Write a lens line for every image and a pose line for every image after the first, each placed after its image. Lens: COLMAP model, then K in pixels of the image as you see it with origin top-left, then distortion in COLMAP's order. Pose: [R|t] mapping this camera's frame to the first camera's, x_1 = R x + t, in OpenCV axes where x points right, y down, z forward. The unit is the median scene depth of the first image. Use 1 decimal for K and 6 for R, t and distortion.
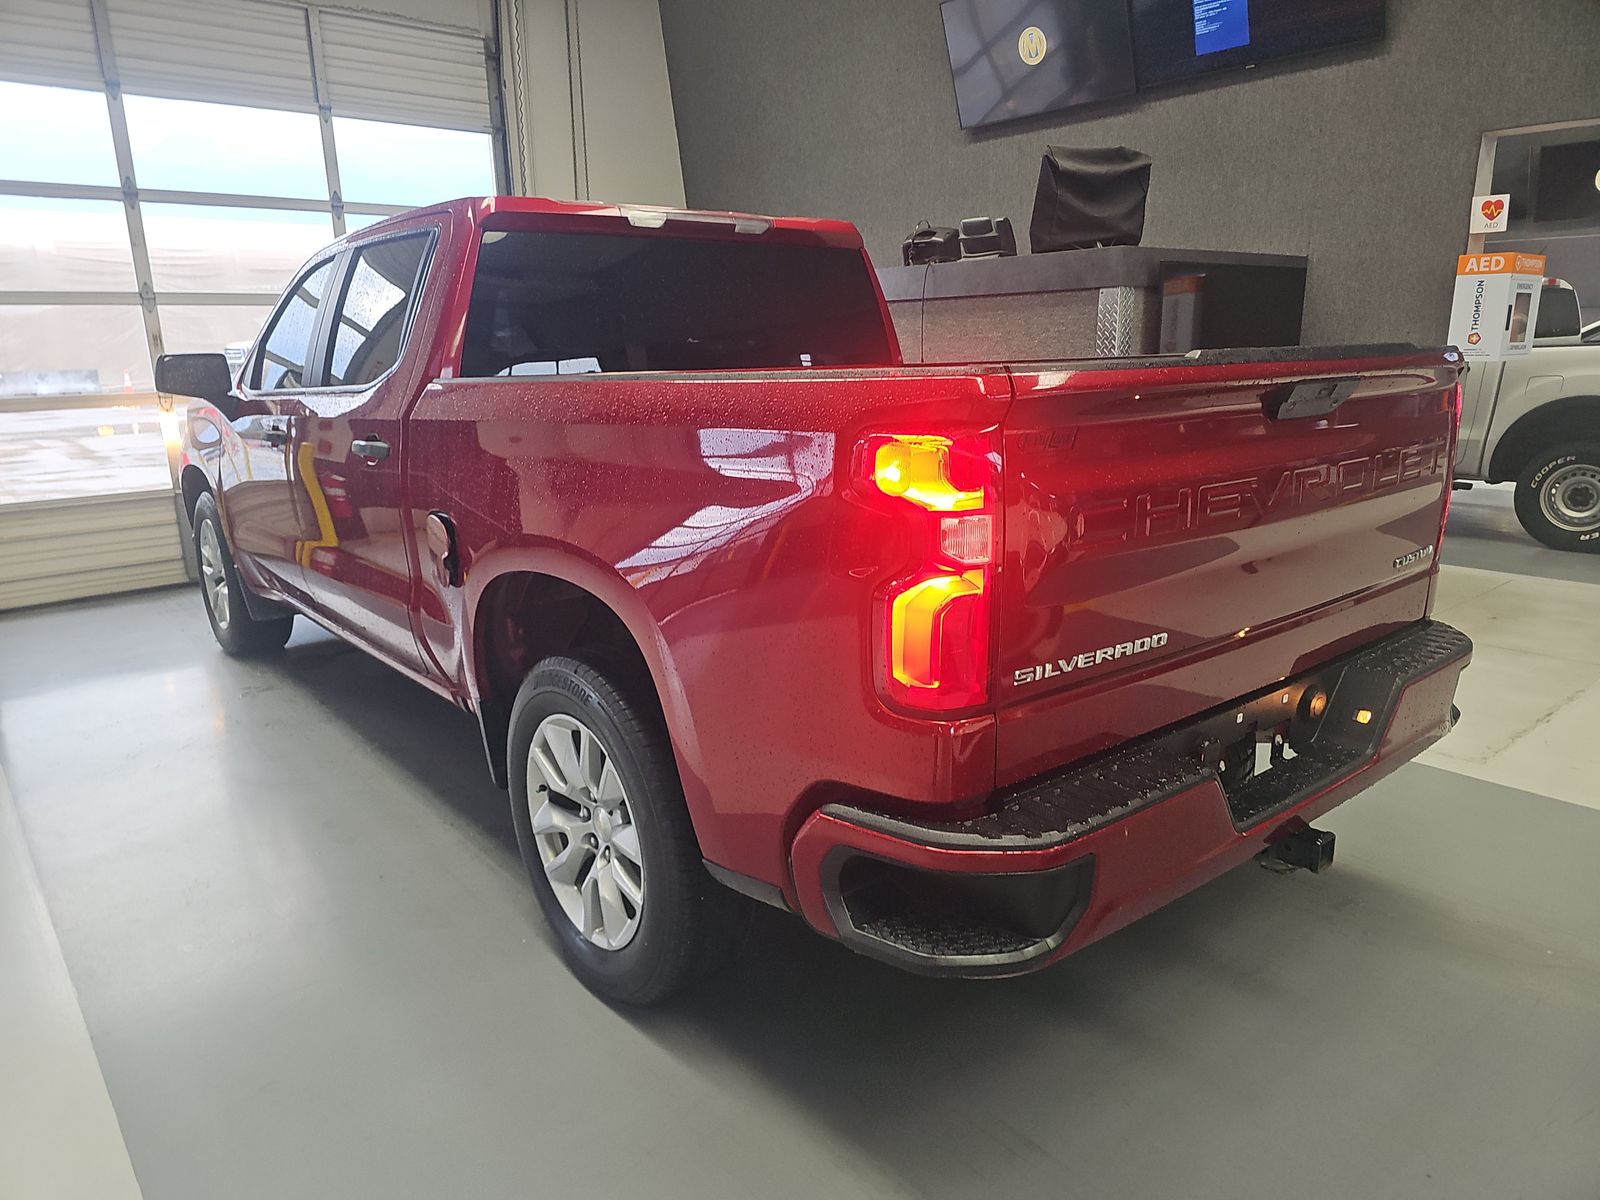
lens RADIAL K [[1057.4, 0, 800.0], [0, 1057.4, 600.0], [0, 0, 1]] dist [0.051593, -0.048785]
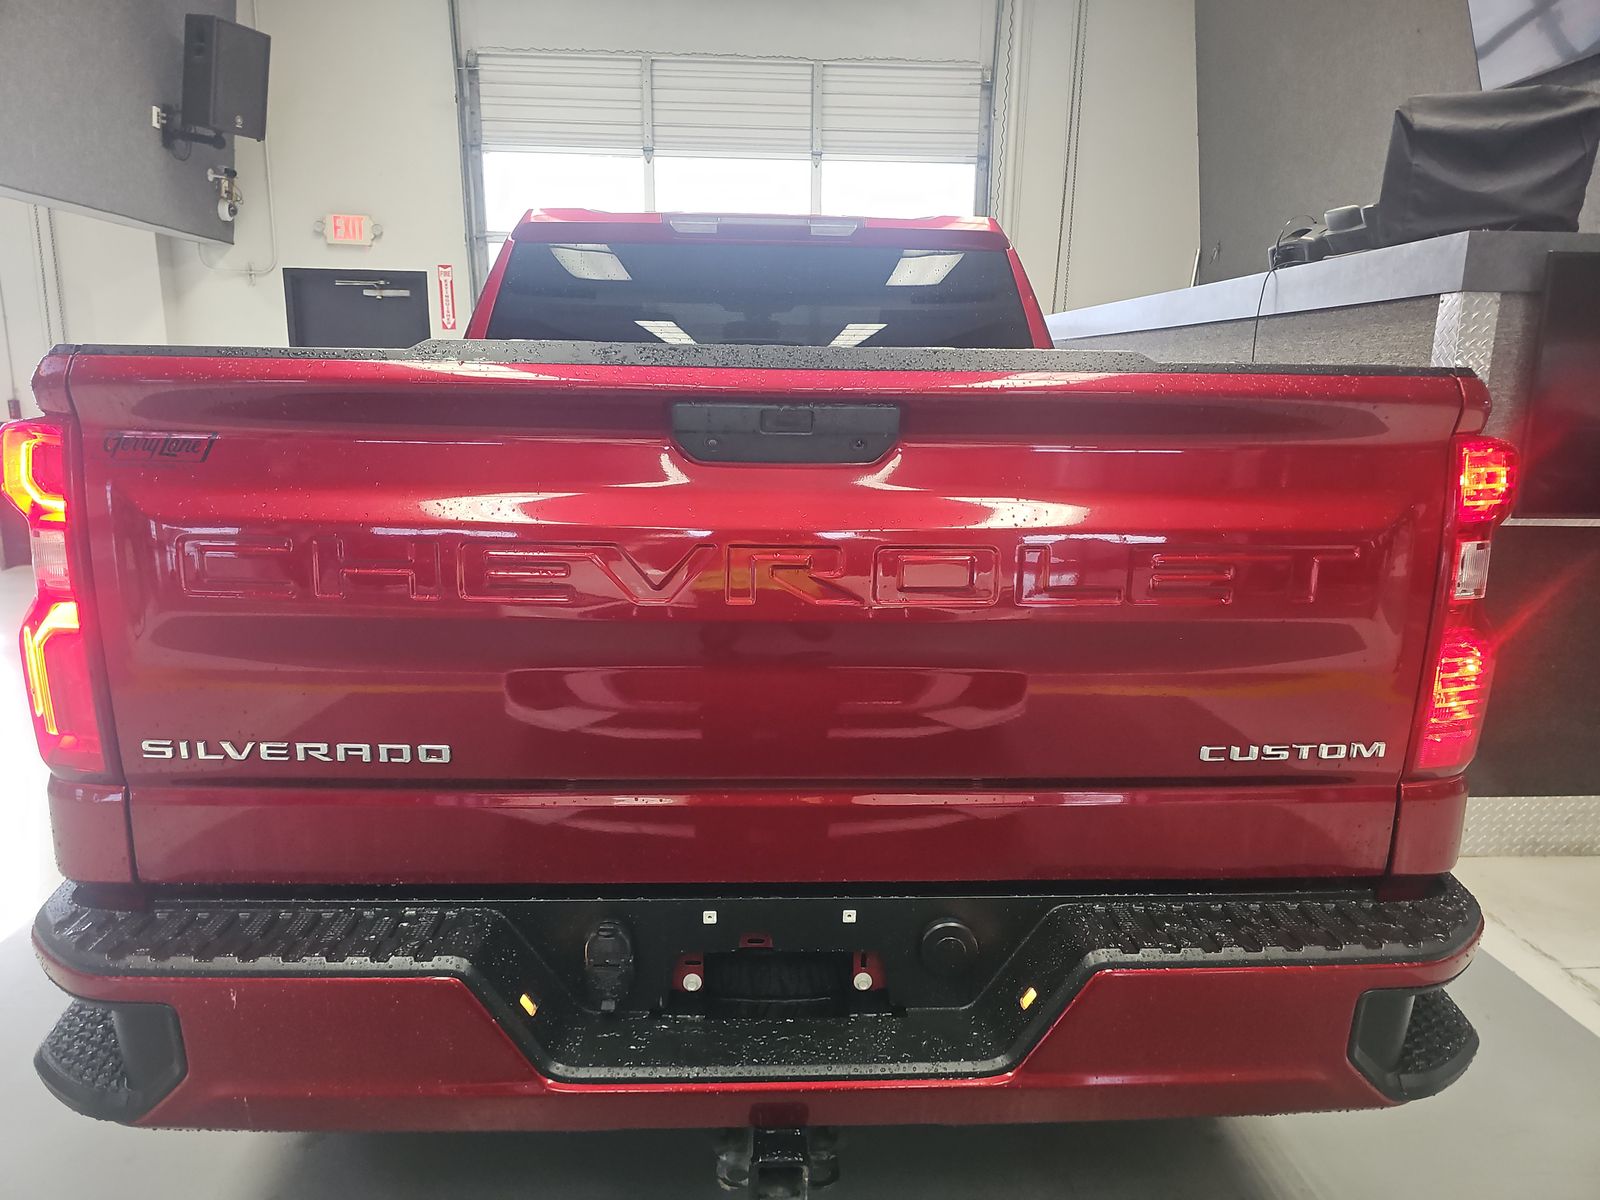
lens RADIAL K [[1057.4, 0, 800.0], [0, 1057.4, 600.0], [0, 0, 1]] dist [0.051593, -0.048785]
pose [[0.808073, 0.143766, -0.571270, 0.327044], [-0.163165, 0.986444, 0.017450, -0.040369], [0.566035, 0.079111, 0.820576, 0.196593]]
